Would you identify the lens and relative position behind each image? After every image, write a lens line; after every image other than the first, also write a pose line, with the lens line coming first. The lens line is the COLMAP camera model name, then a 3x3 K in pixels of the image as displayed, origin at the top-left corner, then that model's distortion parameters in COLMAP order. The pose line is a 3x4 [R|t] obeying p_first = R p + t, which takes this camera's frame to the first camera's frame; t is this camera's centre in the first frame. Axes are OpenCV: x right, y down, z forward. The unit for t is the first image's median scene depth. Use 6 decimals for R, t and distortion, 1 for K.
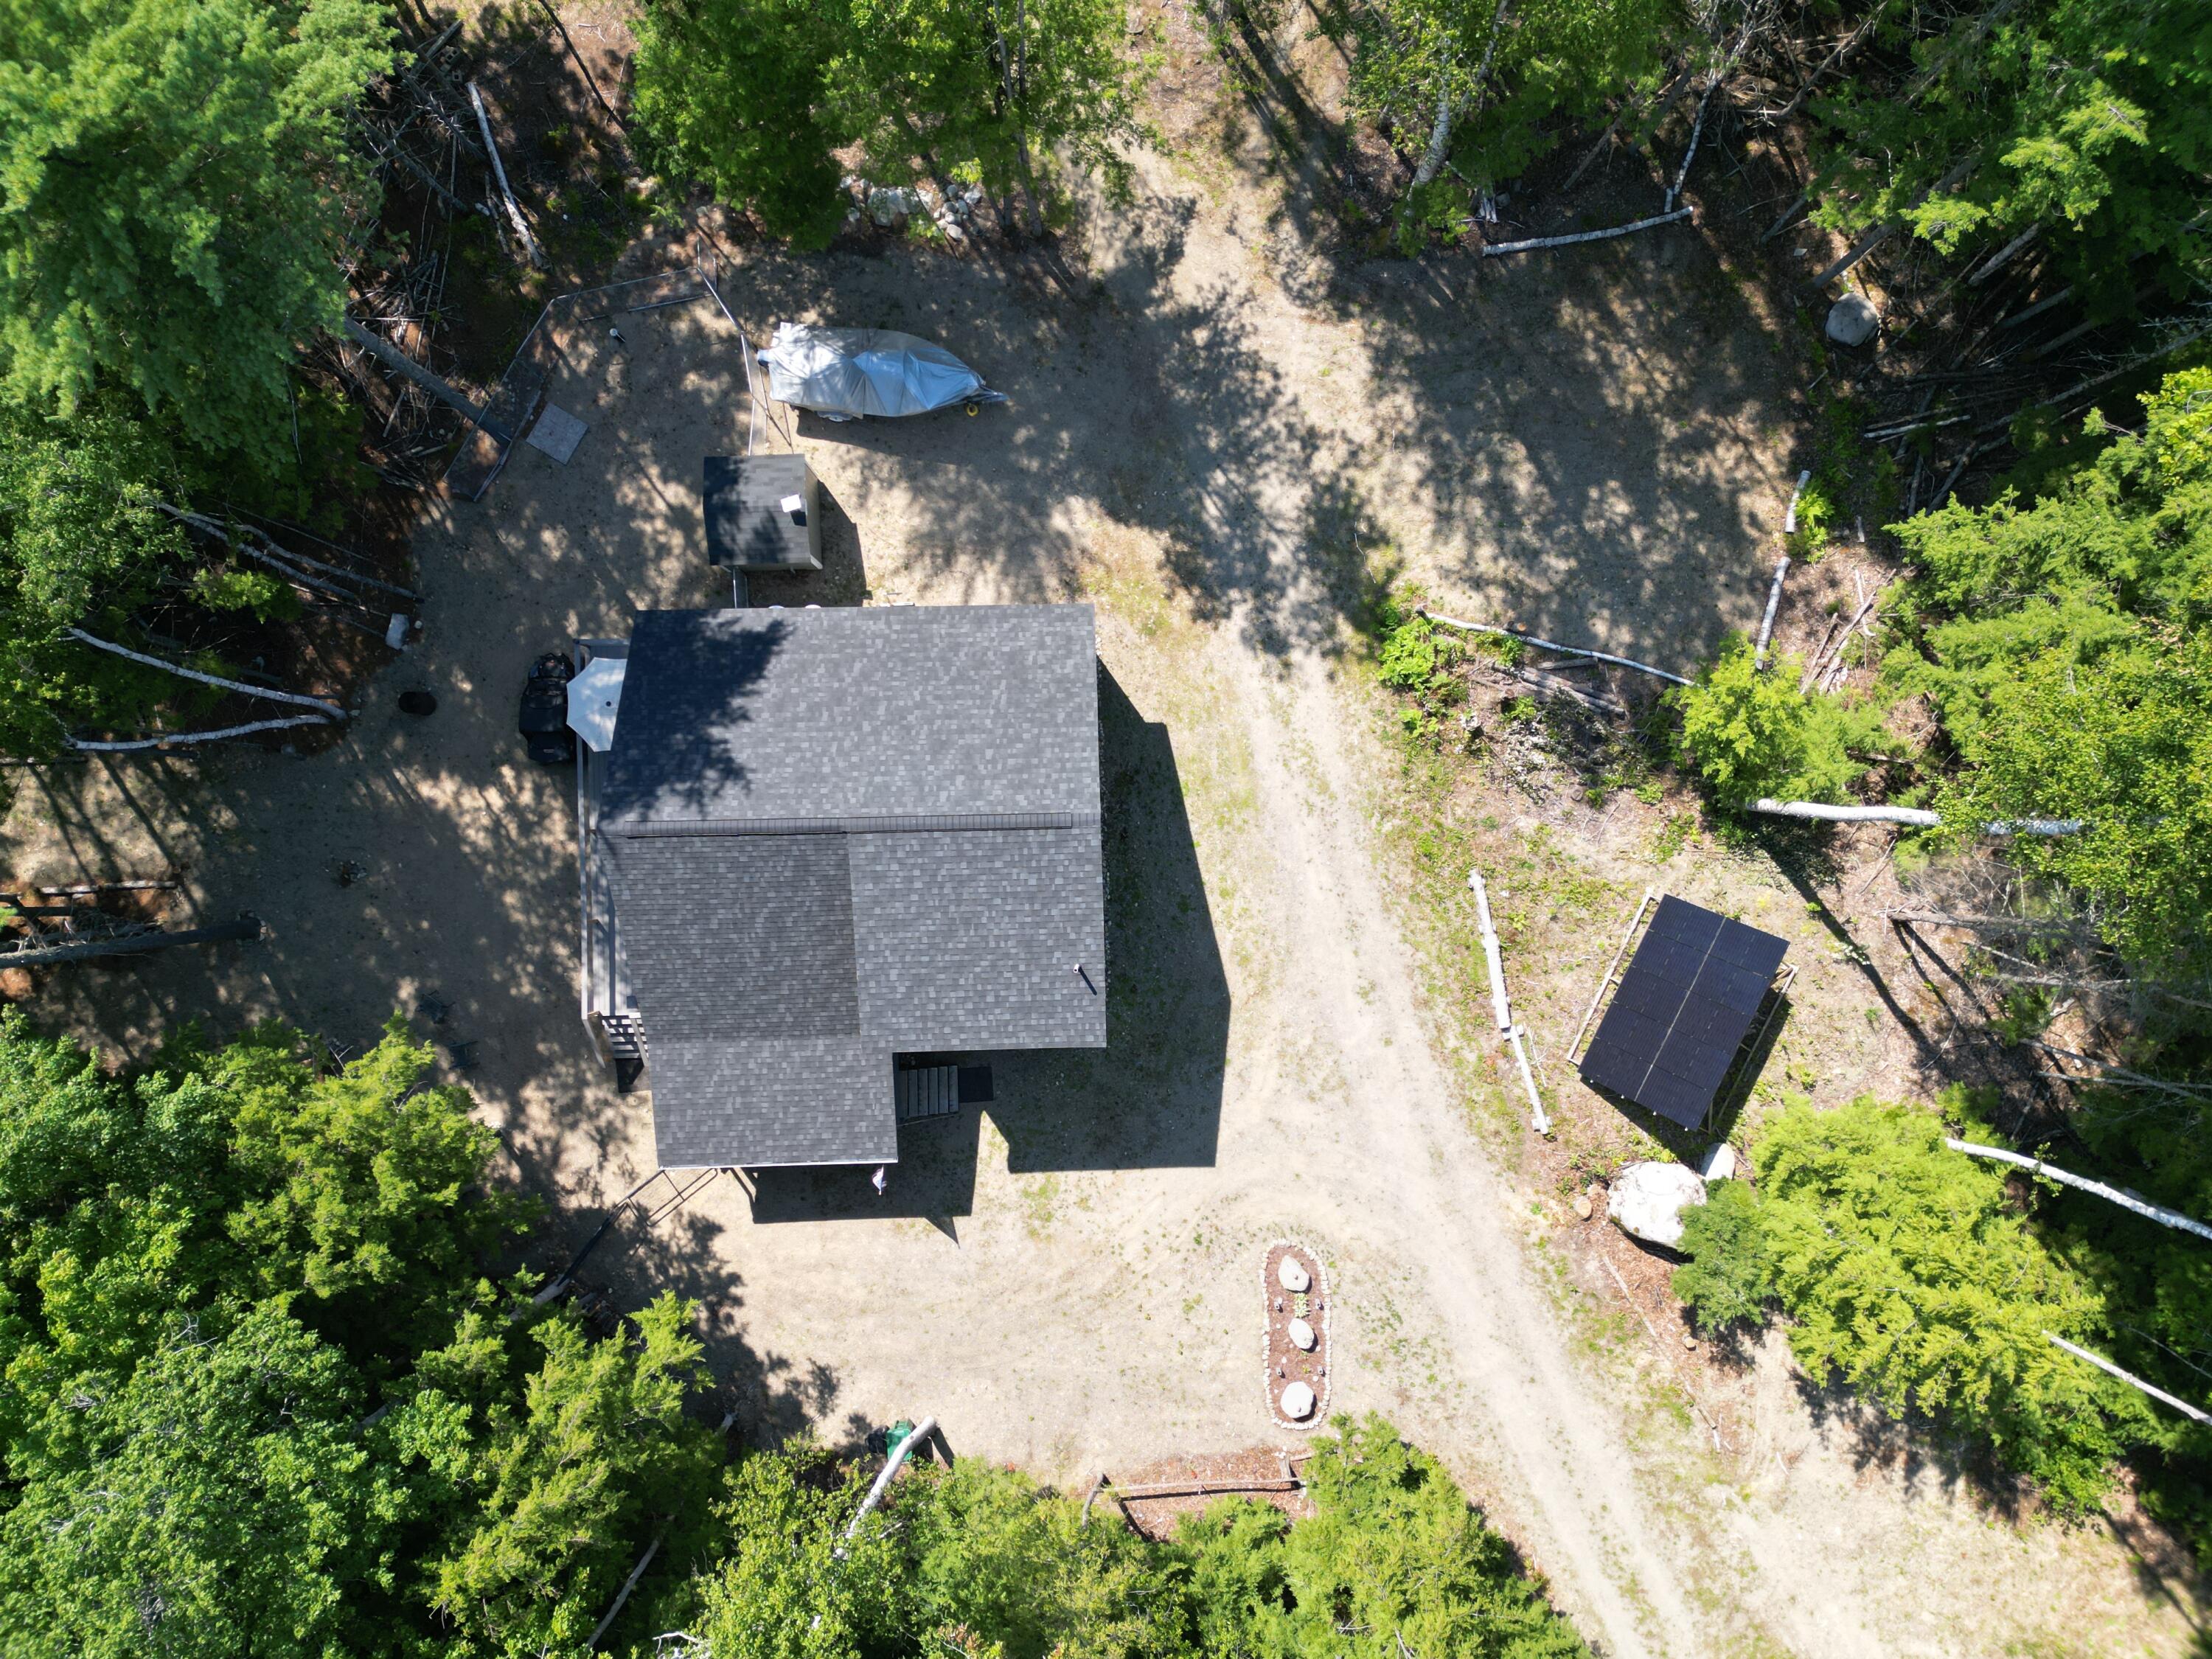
lens RADIAL K [[1541.9, 0, 1107.0], [0, 1541.9, 827.2], [0, 0, 1]] dist [0.002317, -0.001083]
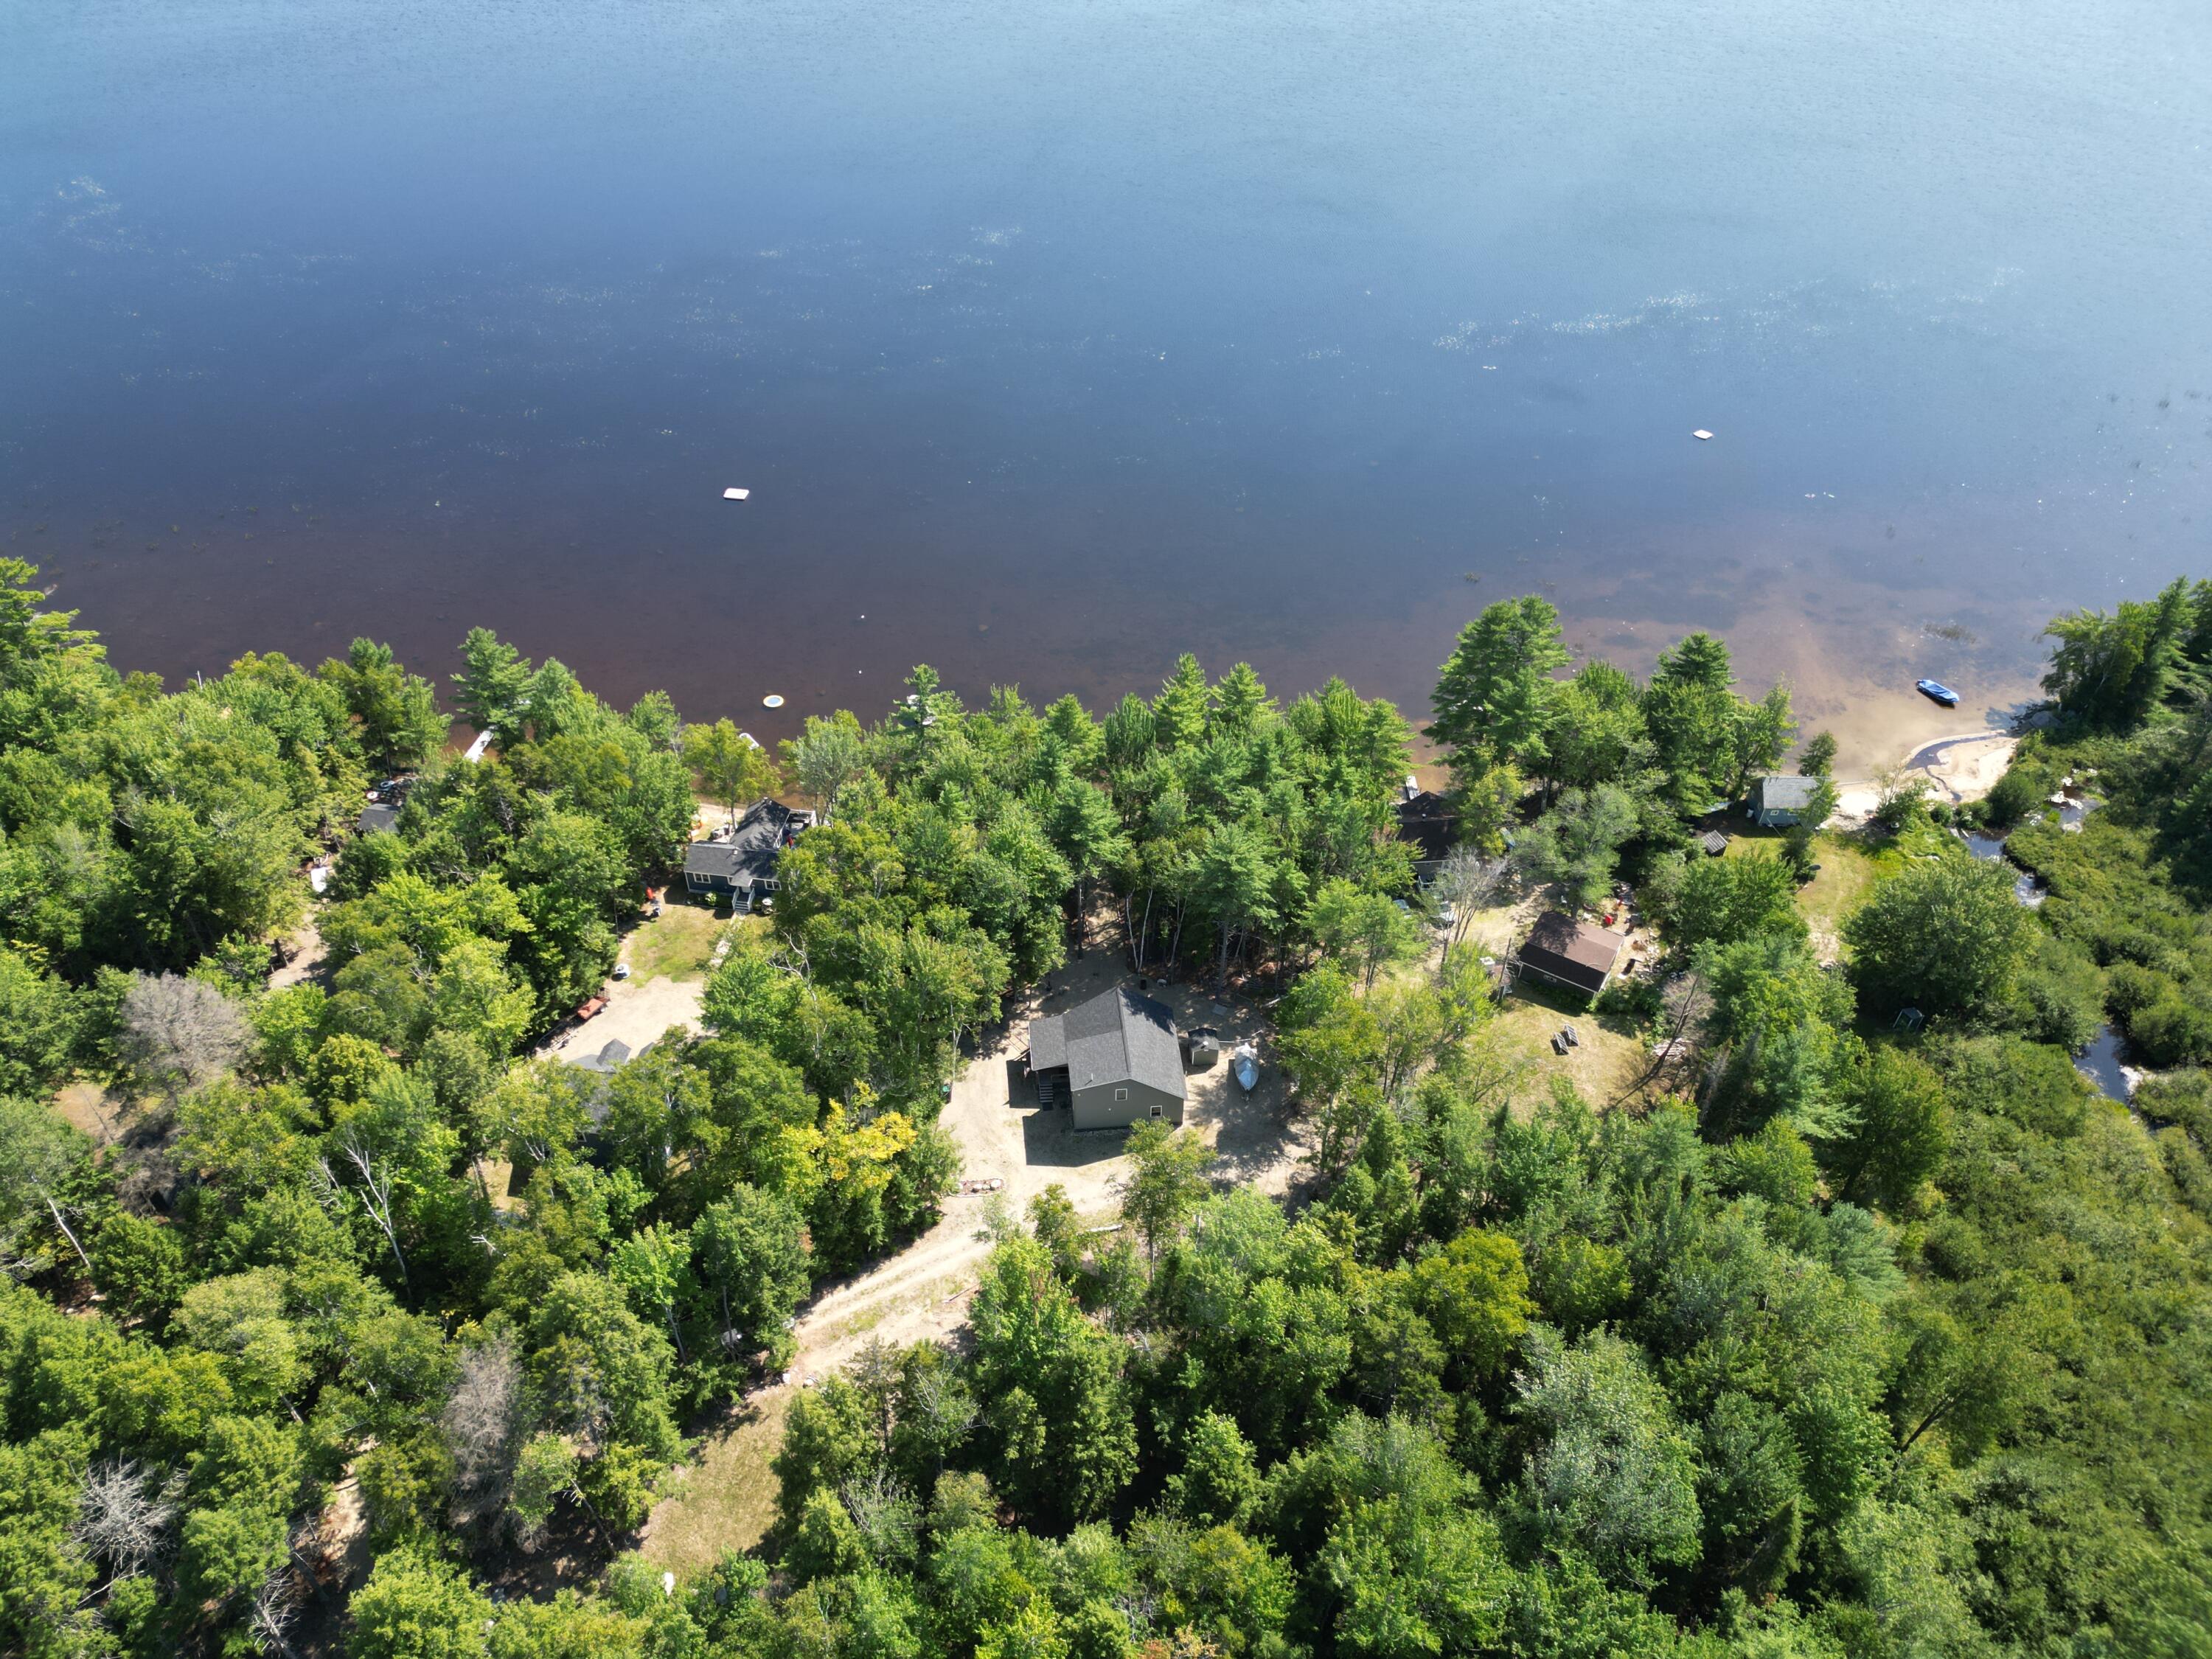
lens RADIAL K [[1541.9, 0, 1103.5], [0, 1541.9, 824.0], [0, 0, 1]] dist [0.002317, -0.001083]
pose [[0.078489, 0.627101, -0.774974, 2.193744], [-0.996341, 0.022964, -0.082327, 0.314592], [-0.033831, 0.778600, 0.626608, -1.649210]]
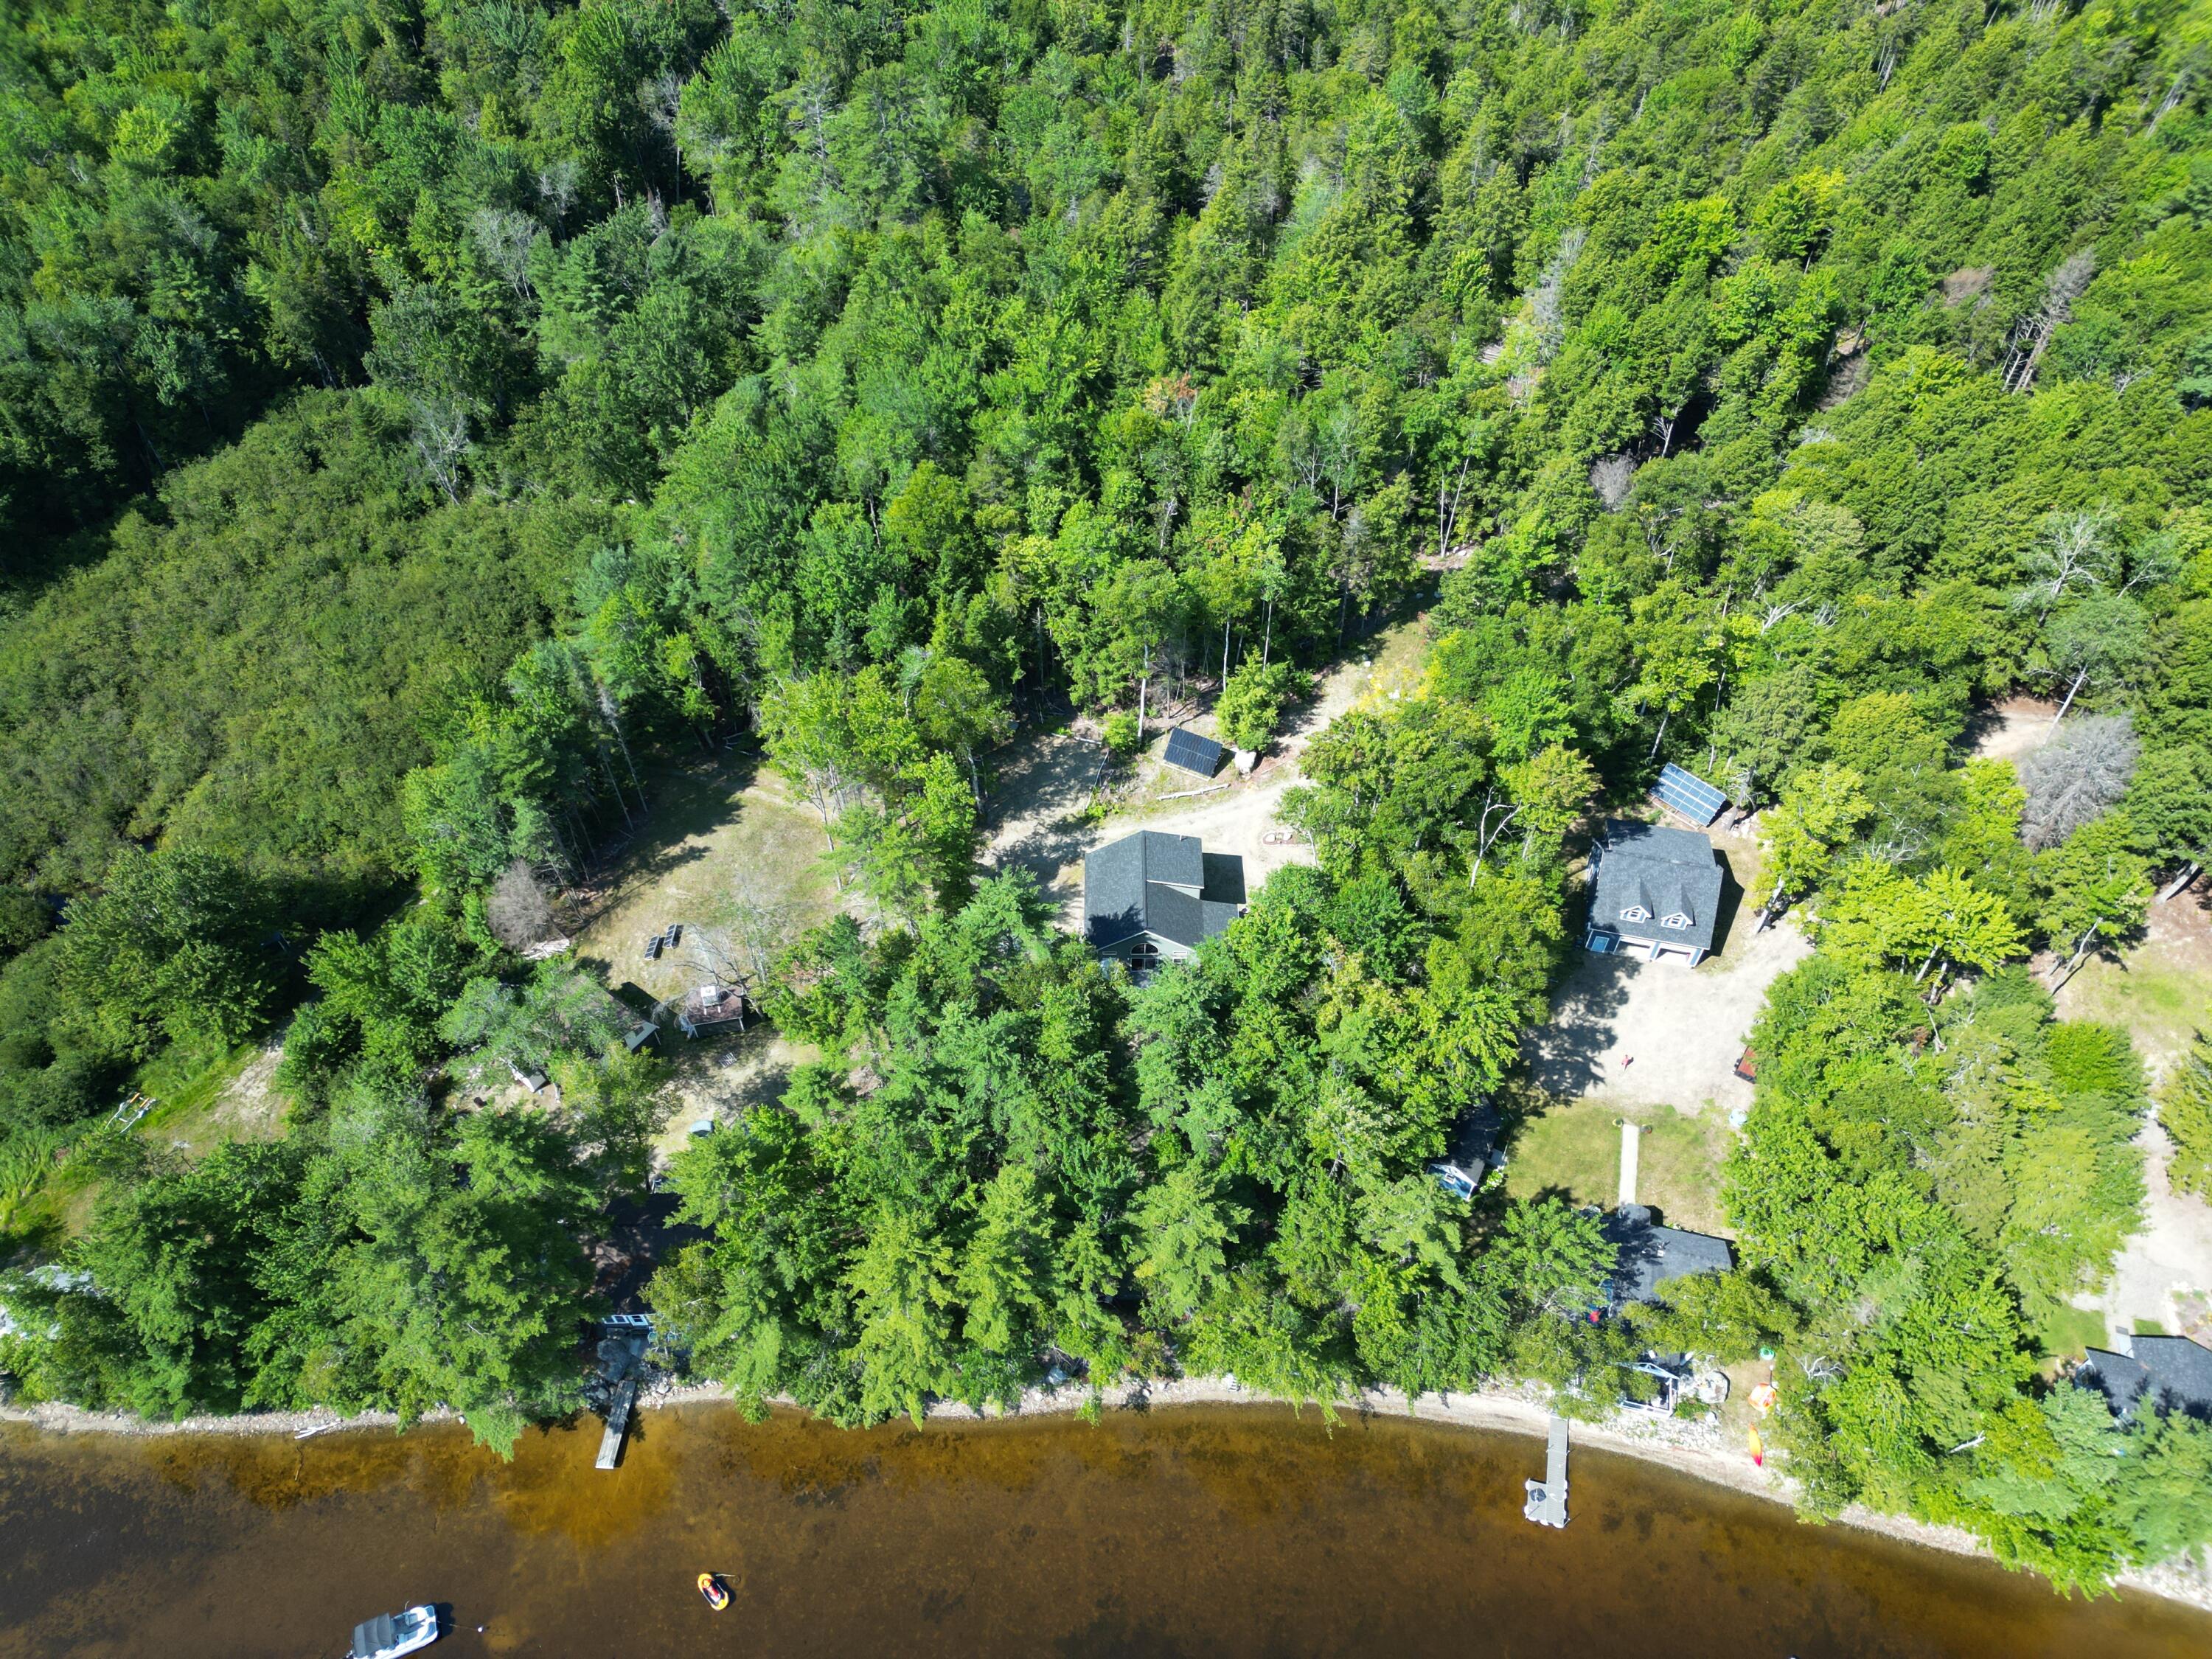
lens RADIAL K [[1541.9, 0, 1109.0], [0, 1541.9, 828.6], [0, 0, 1]] dist [0.002317, -0.001083]
pose [[0.015391, -0.751552, 0.659494, -2.215257], [0.999688, 0.024544, 0.004639, -0.099363], [-0.019673, 0.659217, 0.751696, -1.693764]]
